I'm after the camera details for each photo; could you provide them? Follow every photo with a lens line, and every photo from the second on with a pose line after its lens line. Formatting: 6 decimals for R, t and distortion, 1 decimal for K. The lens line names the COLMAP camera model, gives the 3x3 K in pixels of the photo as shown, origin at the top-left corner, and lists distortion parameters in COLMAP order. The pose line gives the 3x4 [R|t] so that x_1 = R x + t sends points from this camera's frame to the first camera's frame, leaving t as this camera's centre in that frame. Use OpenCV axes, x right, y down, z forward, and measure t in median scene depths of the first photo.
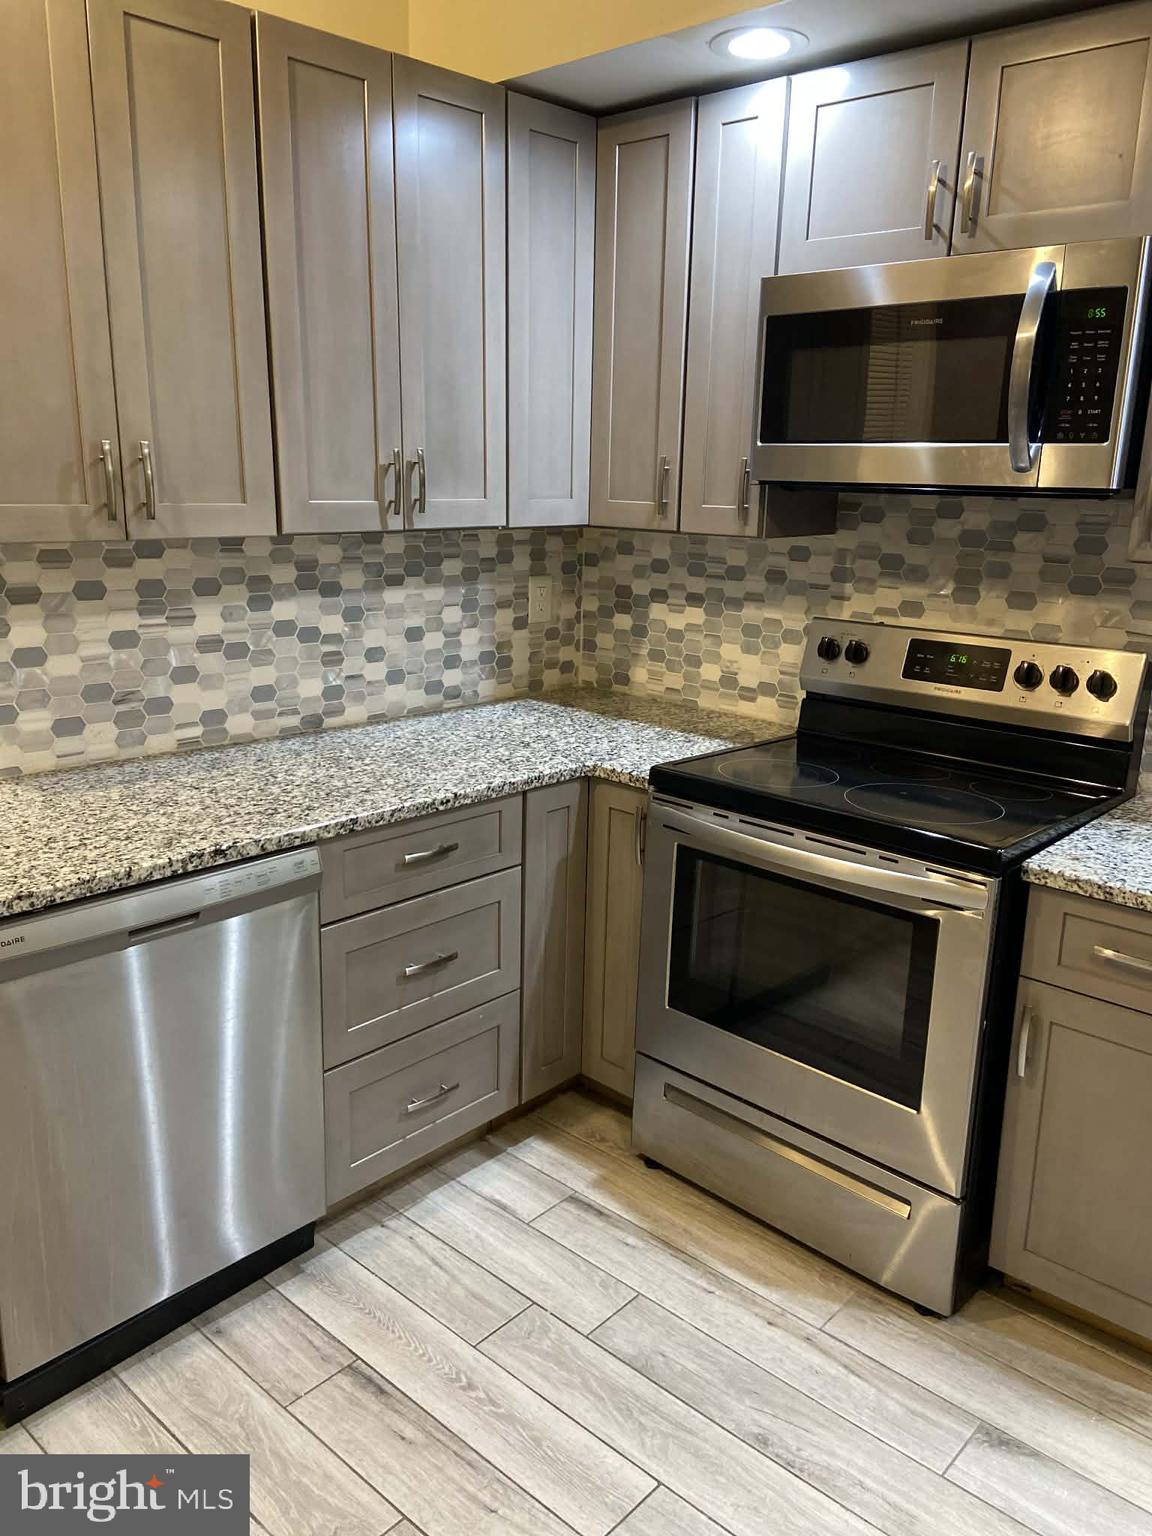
lens RADIAL K [[1166.0, 0, 576.9], [0, 1166.0, 768.4], [0, 0, 1]] dist [0.095433, -0.026631]
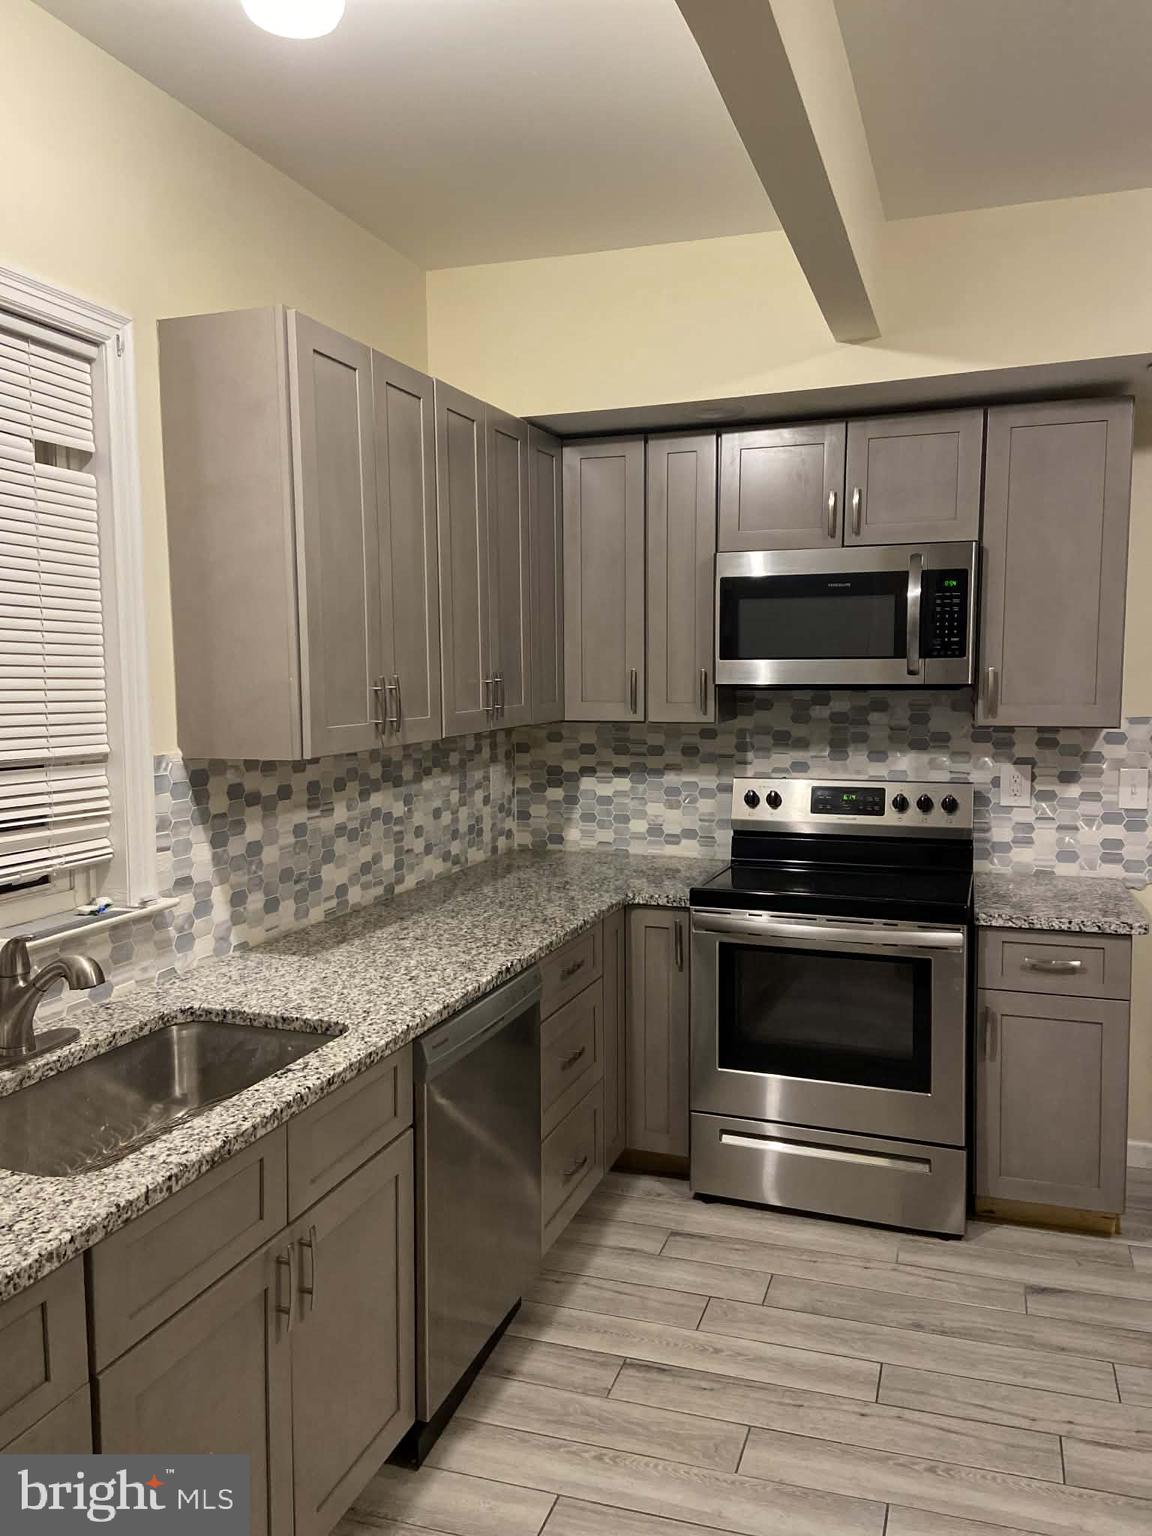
lens RADIAL K [[1166.0, 0, 577.7], [0, 1166.0, 771.8], [0, 0, 1]] dist [0.095433, -0.026631]
pose [[0.917732, -0.065351, 0.391786, -0.531405], [0.126301, 0.983190, -0.131853, 0.025194], [-0.376584, 0.170489, 0.910559, -0.202235]]
